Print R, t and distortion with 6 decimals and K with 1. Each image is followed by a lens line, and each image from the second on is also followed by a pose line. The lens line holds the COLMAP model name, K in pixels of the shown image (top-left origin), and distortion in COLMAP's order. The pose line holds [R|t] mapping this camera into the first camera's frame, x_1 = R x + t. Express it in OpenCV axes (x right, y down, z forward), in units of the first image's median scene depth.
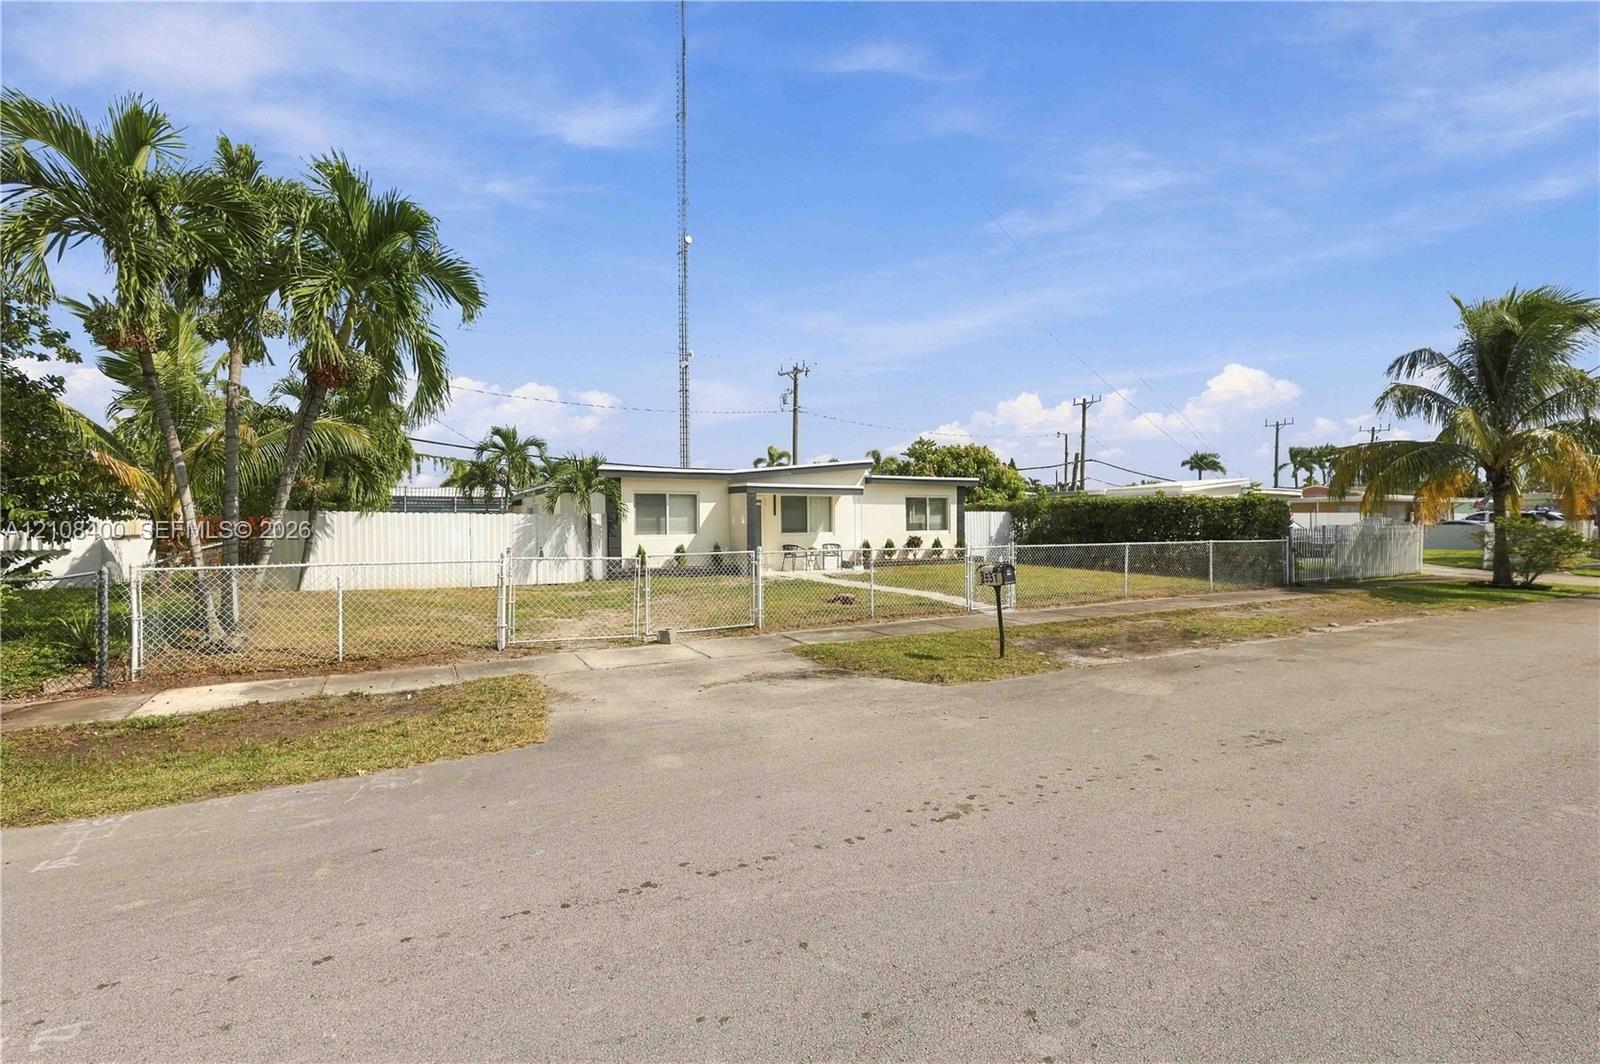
lens RADIAL K [[755.2, 0, 800.0], [0, 755.2, 532.0], [0, 0, 1]] dist [0.002557, 0.000225]
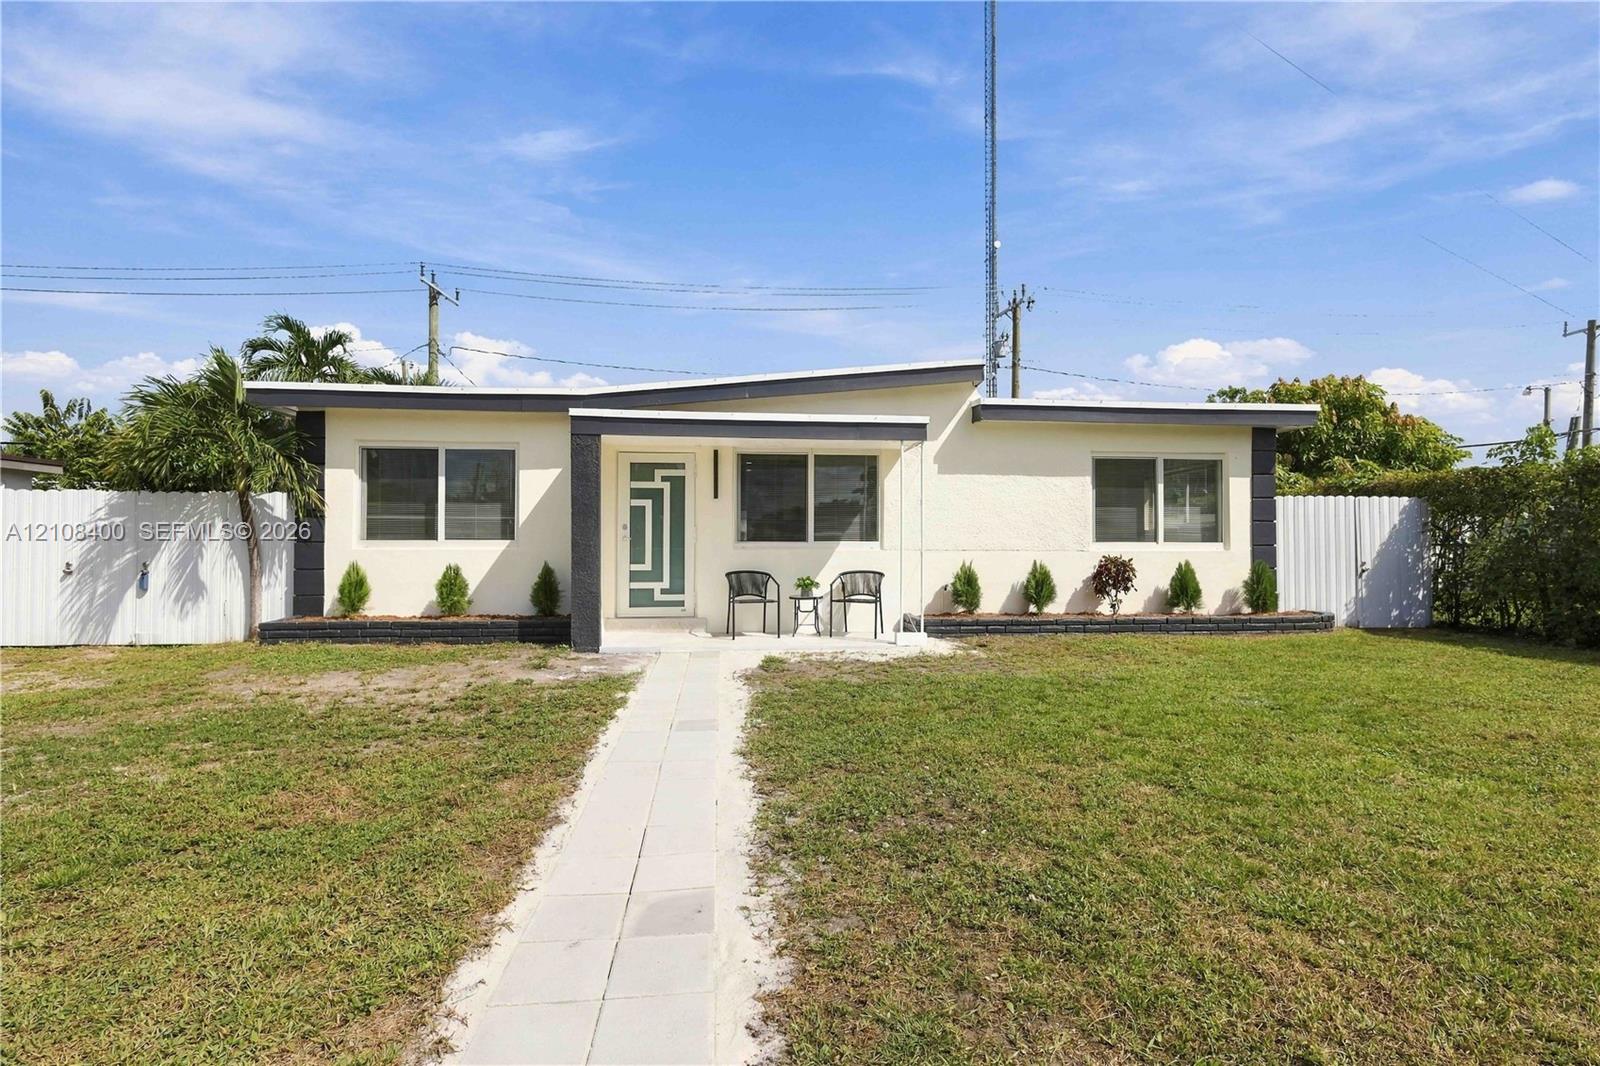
lens RADIAL K [[755.2, 0, 800.0], [0, 755.2, 533.0], [0, 0, 1]] dist [0.002557, 0.000225]
pose [[0.914200, 0.003439, -0.405248, 0.160712], [-0.013935, 0.999639, -0.022954, 0.004461], [0.405023, 0.026632, 0.913919, 0.583585]]
